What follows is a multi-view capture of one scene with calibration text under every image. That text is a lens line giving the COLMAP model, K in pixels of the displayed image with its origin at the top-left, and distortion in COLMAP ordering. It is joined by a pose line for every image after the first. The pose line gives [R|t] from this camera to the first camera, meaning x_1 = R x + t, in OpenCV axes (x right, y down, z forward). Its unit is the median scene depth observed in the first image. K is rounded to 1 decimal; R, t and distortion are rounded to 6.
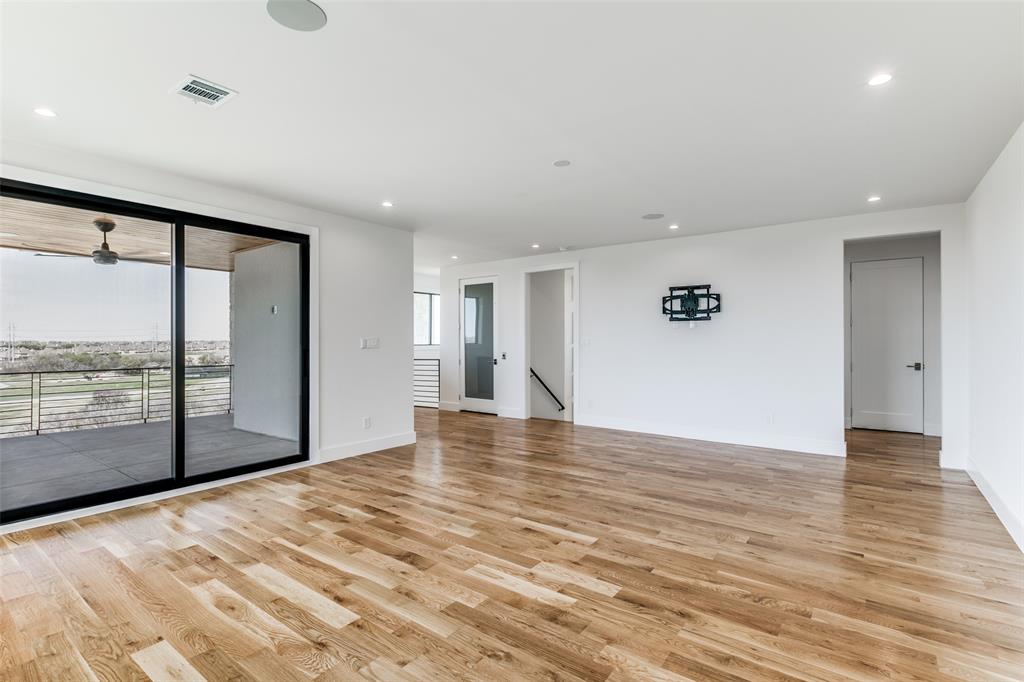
lens RADIAL K [[481.6, 0, 505.0], [0, 481.6, 336.2], [0, 0, 1]] dist [-0.019837, -0.000457]
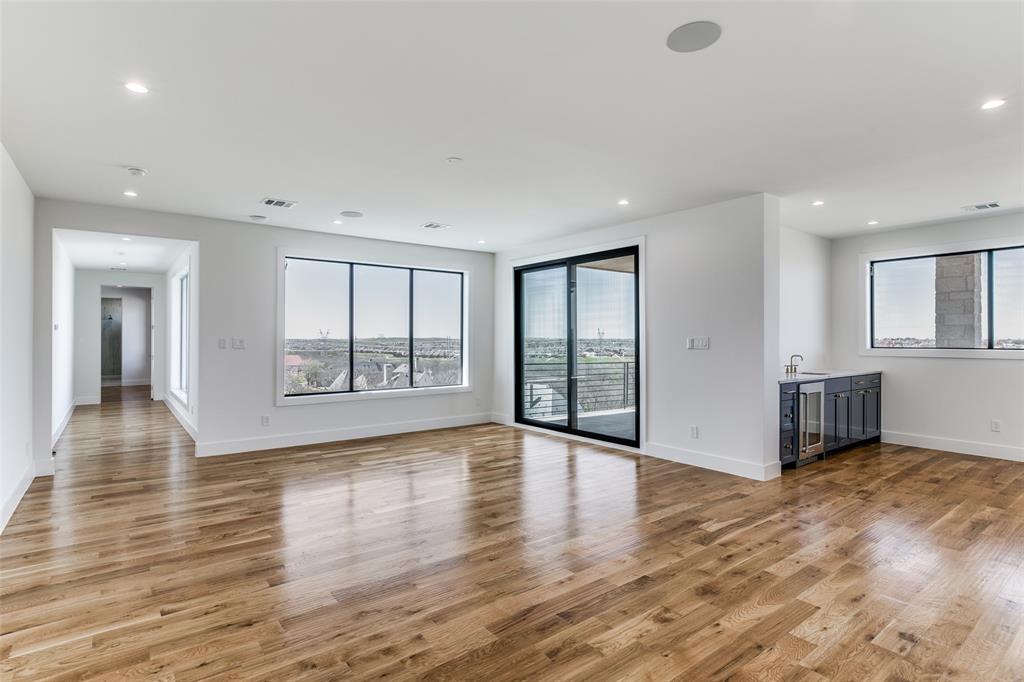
lens RADIAL K [[527.2, 0, 510.4], [0, 527.2, 337.9], [0, 0, 1]] dist [0.026953, -0.001424]
pose [[-0.274949, 0.002110, -0.961457, 0.851602], [0.017752, 0.999838, -0.002882, 0.001744], [0.961295, -0.017860, -0.274942, 1.060393]]
